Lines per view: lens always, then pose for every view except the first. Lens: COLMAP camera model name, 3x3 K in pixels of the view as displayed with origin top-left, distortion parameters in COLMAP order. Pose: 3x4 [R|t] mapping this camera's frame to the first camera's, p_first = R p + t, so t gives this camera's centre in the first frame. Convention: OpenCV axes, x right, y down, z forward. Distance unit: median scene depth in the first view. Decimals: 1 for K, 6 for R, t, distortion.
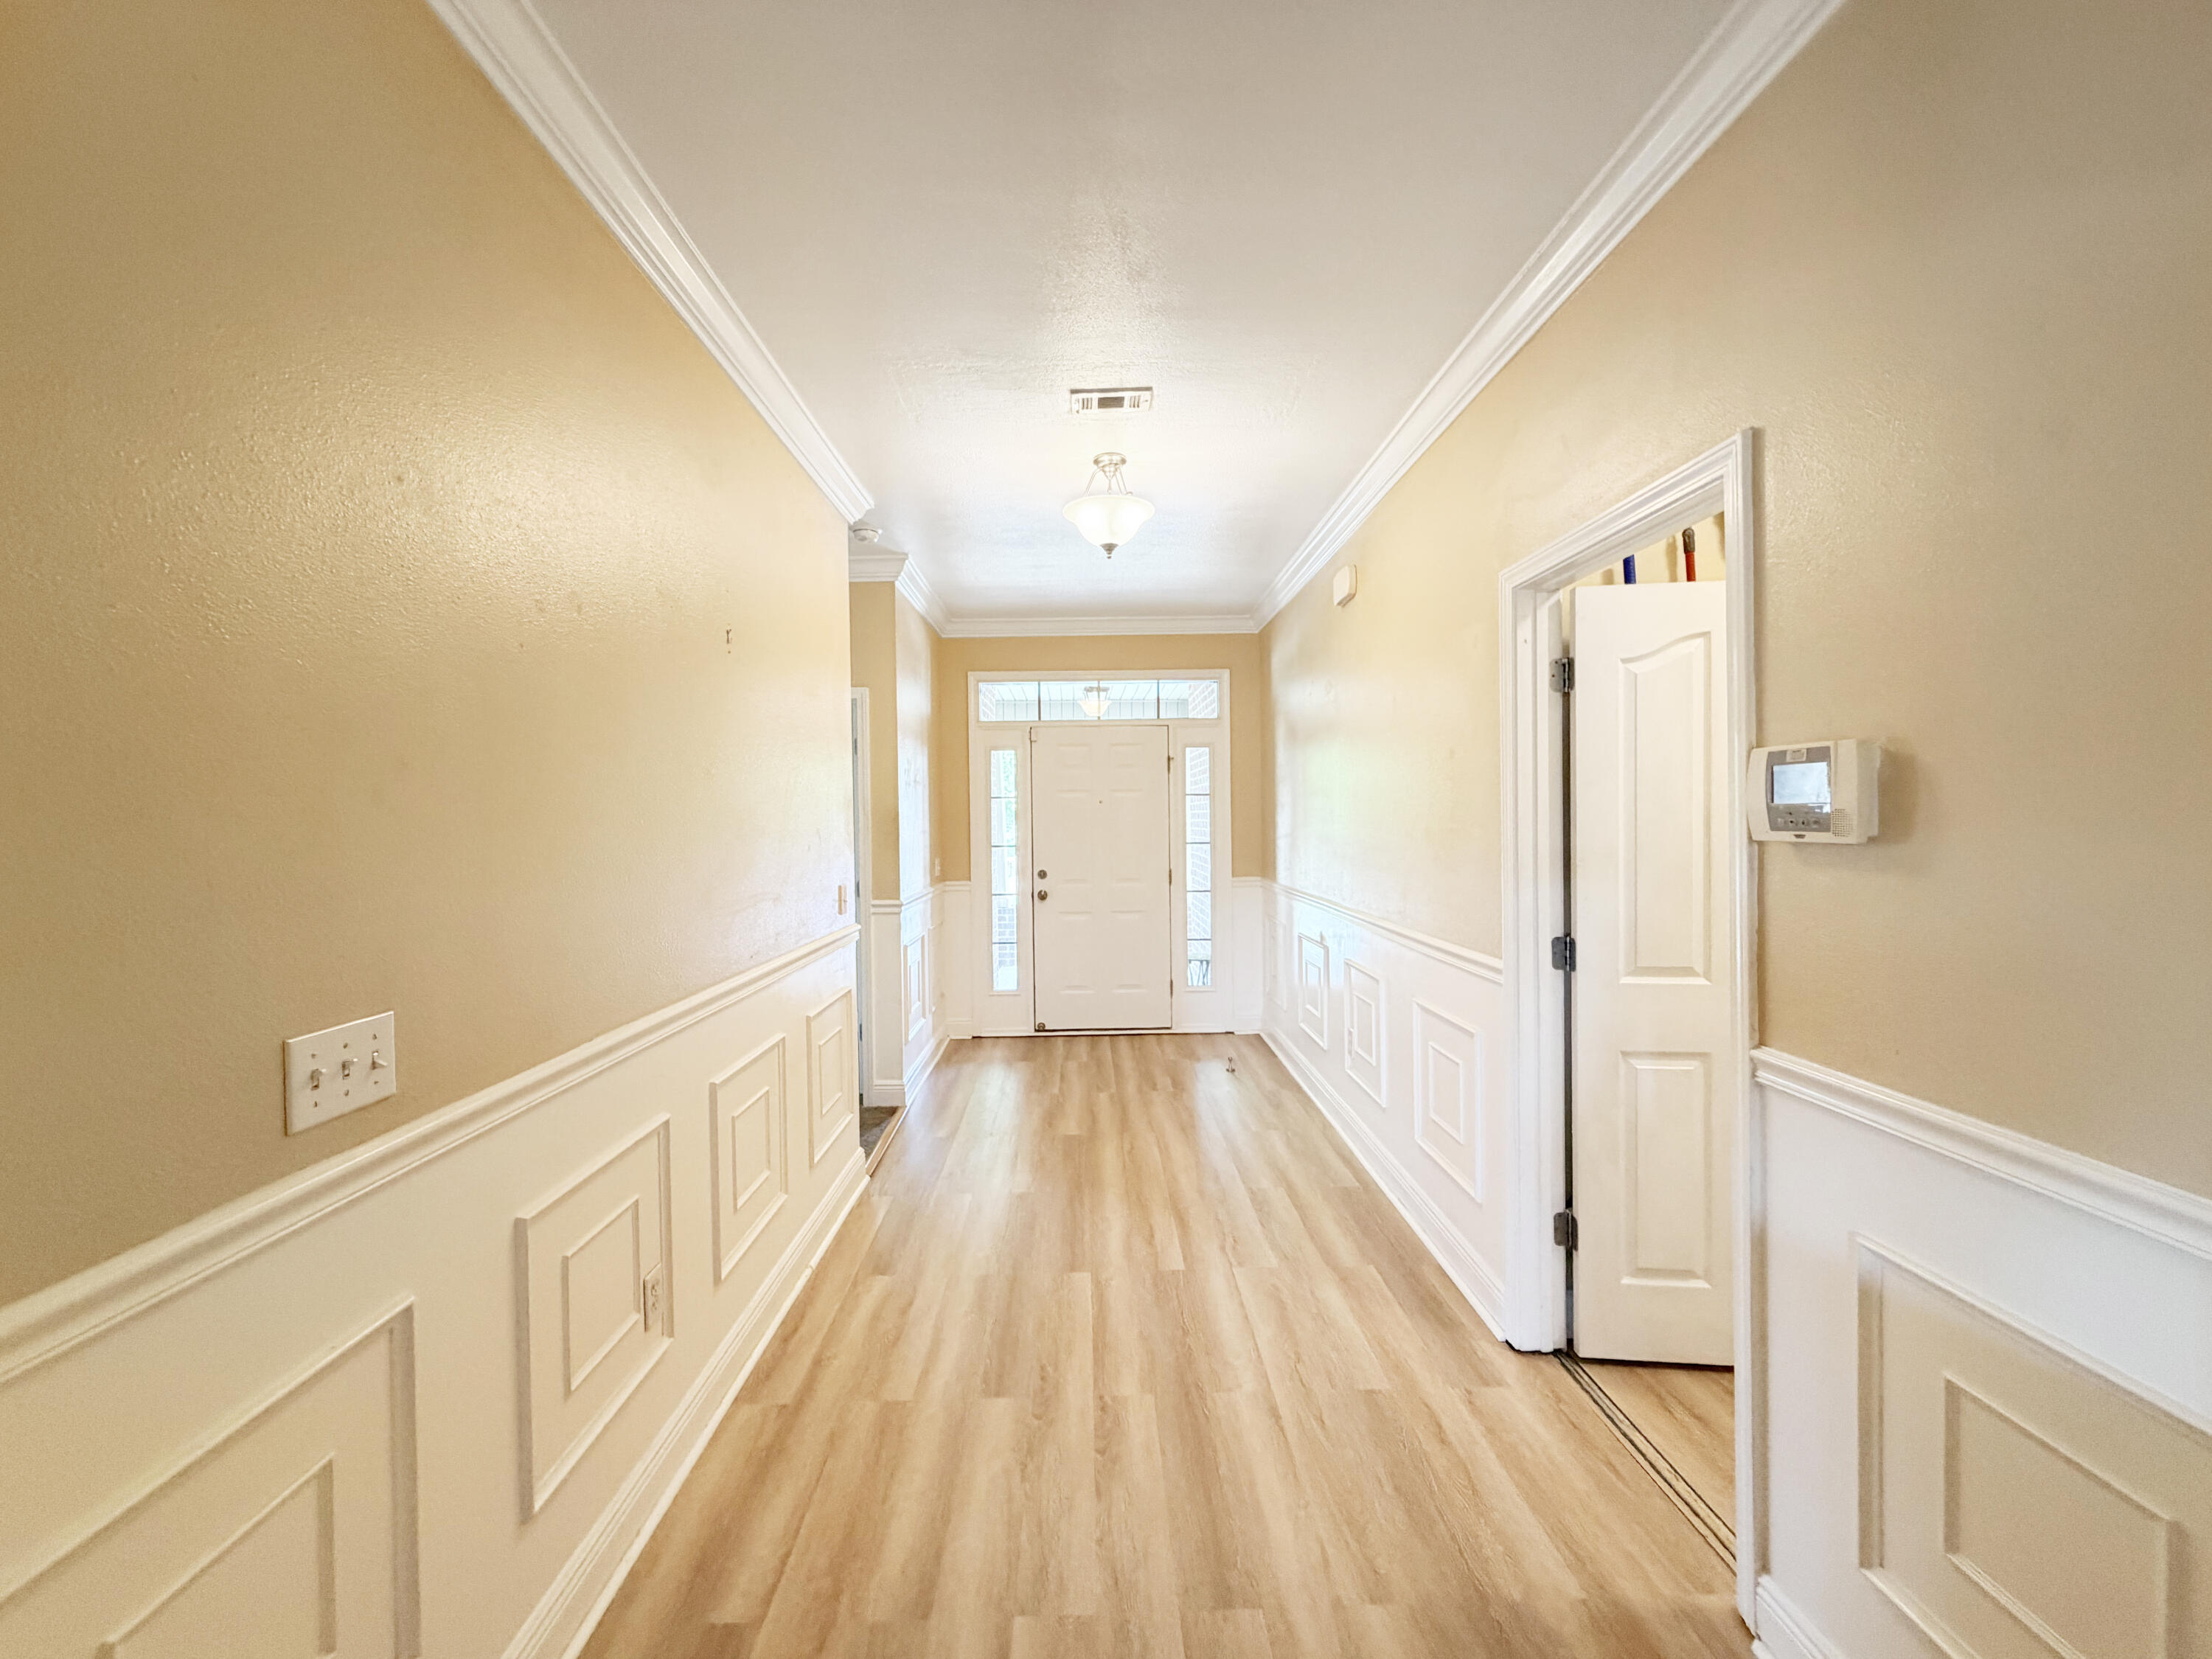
lens RADIAL K [[878.1, 0, 1100.2], [0, 878.1, 827.3], [0, 0, 1]] dist [-0.006629, -0.000039]
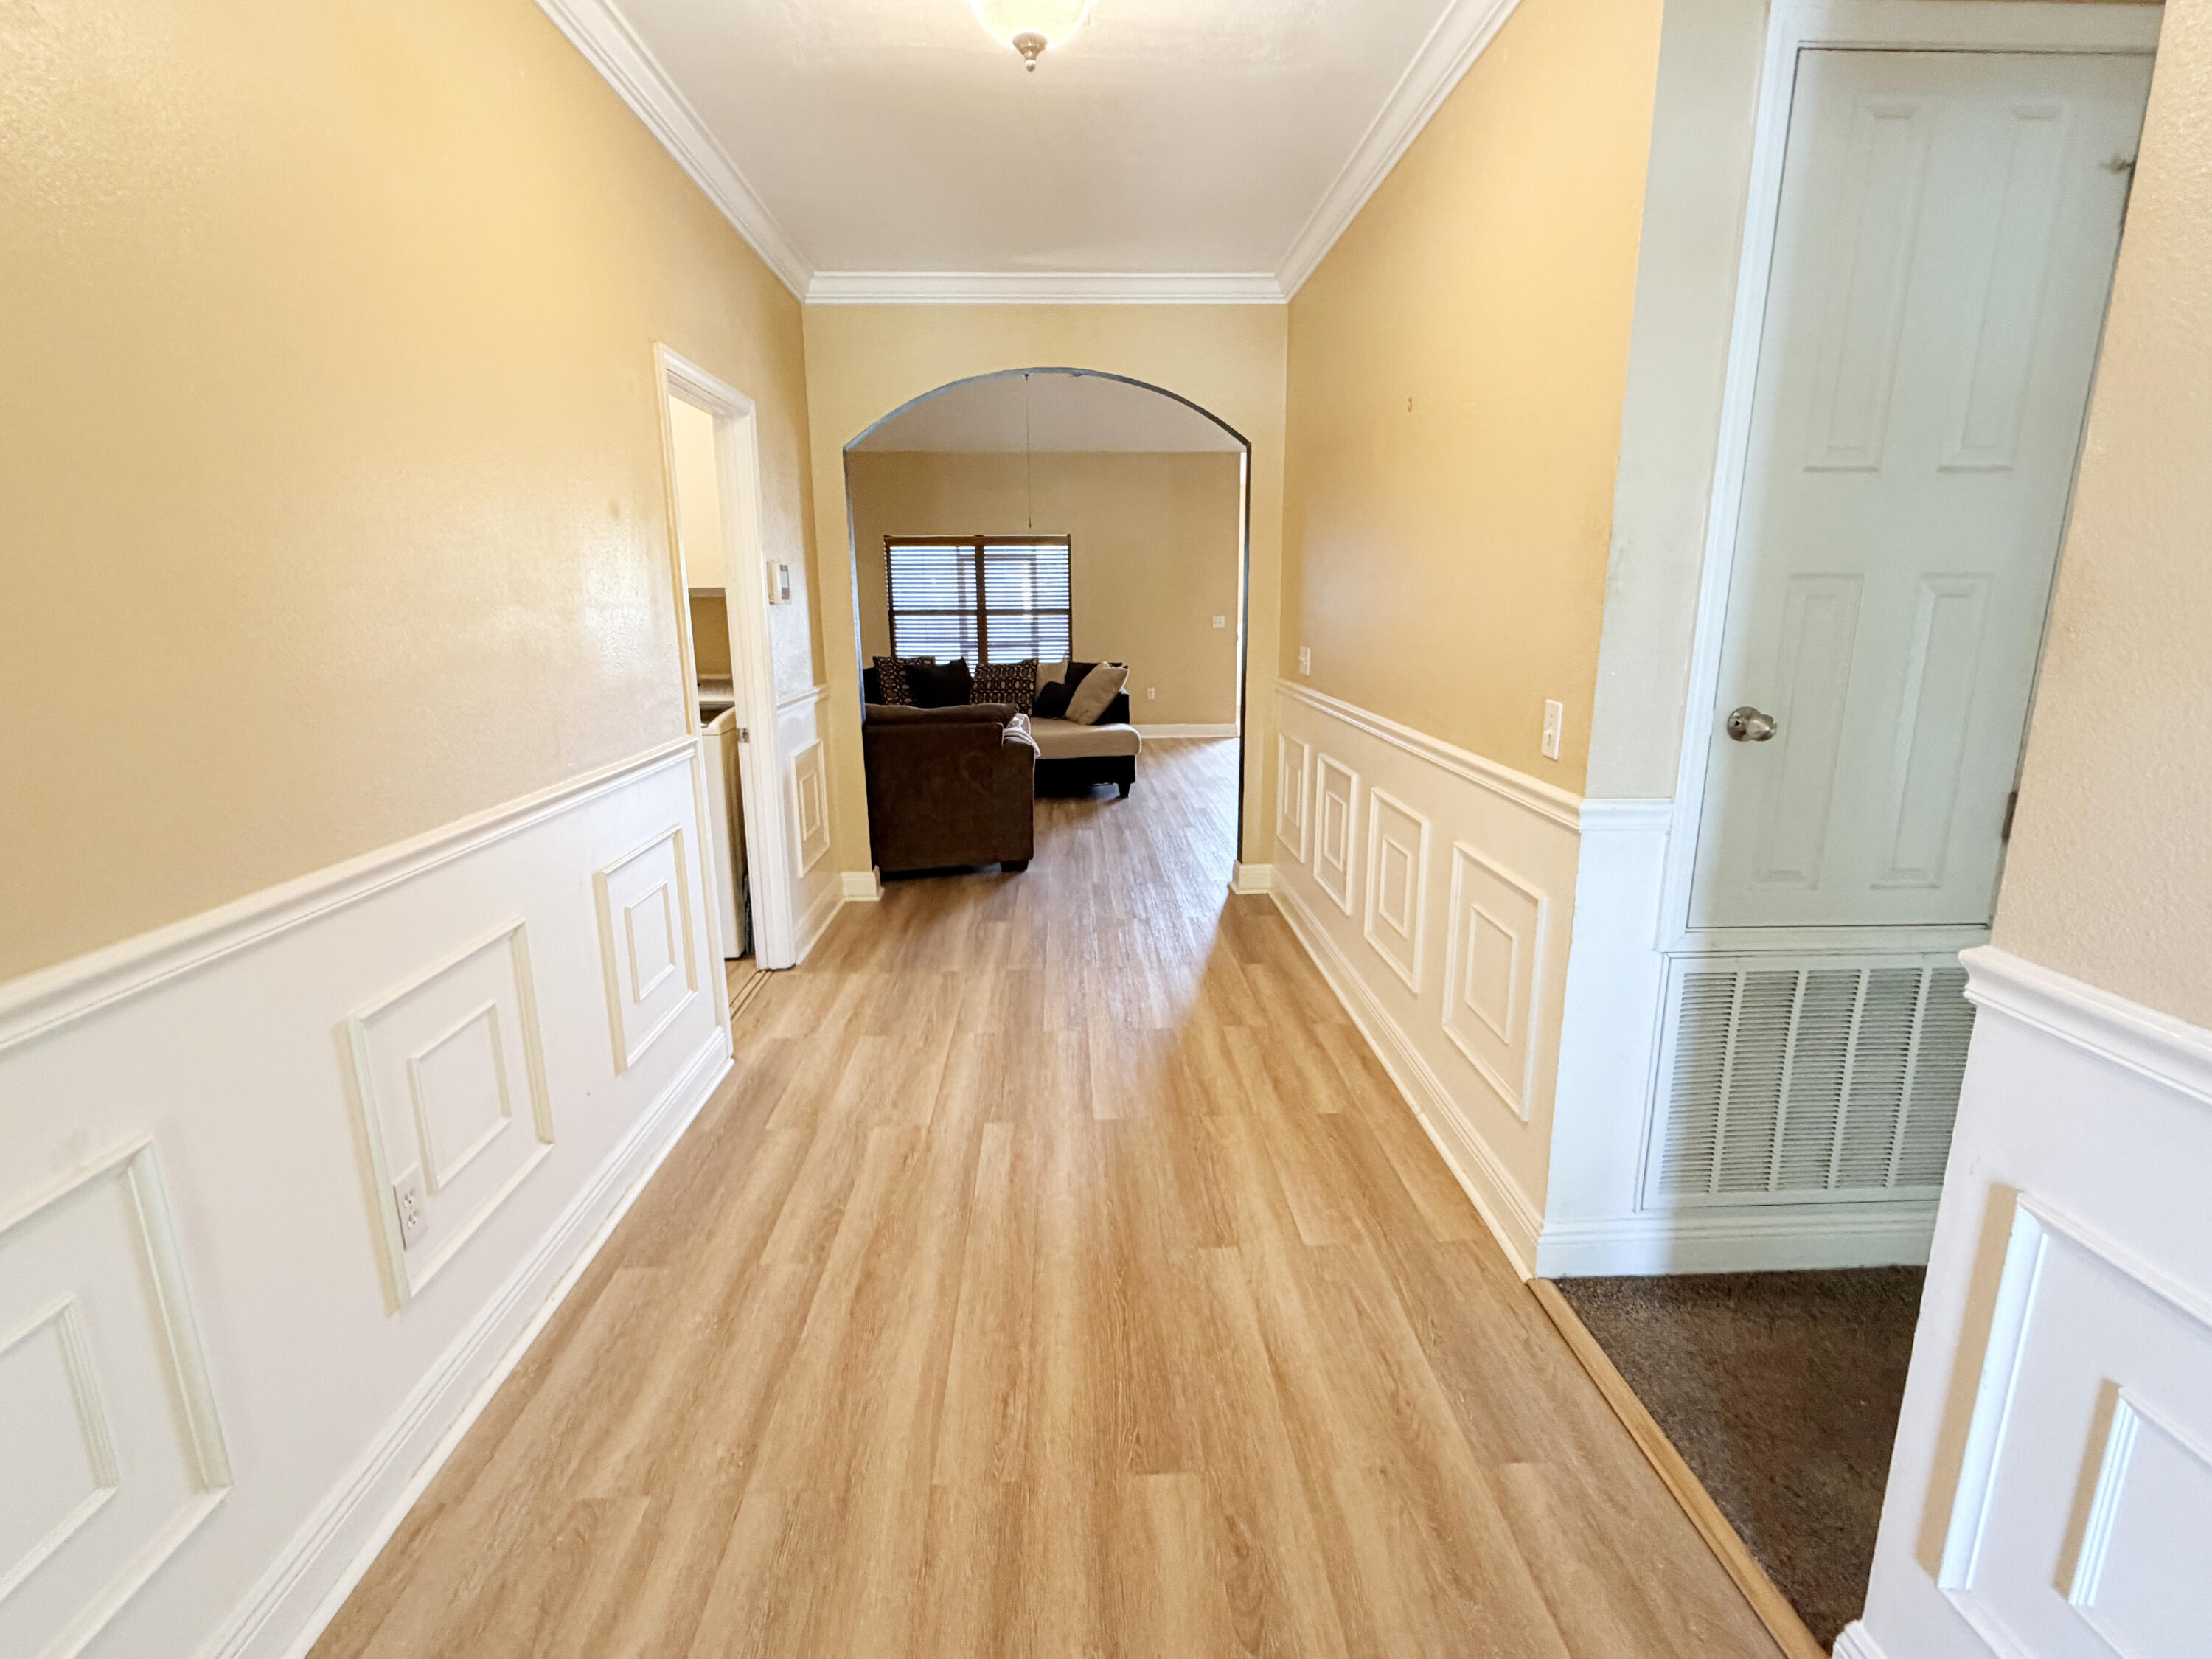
lens RADIAL K [[1037.3, 0, 1108.7], [0, 1037.3, 827.8], [0, 0, 1]] dist [-0.002115, -0.000548]
pose [[-0.999473, 0.026665, -0.018496, -0.014644], [0.021675, 0.972698, 0.231061, -0.013615], [0.024152, 0.230539, -0.972763, 2.077085]]
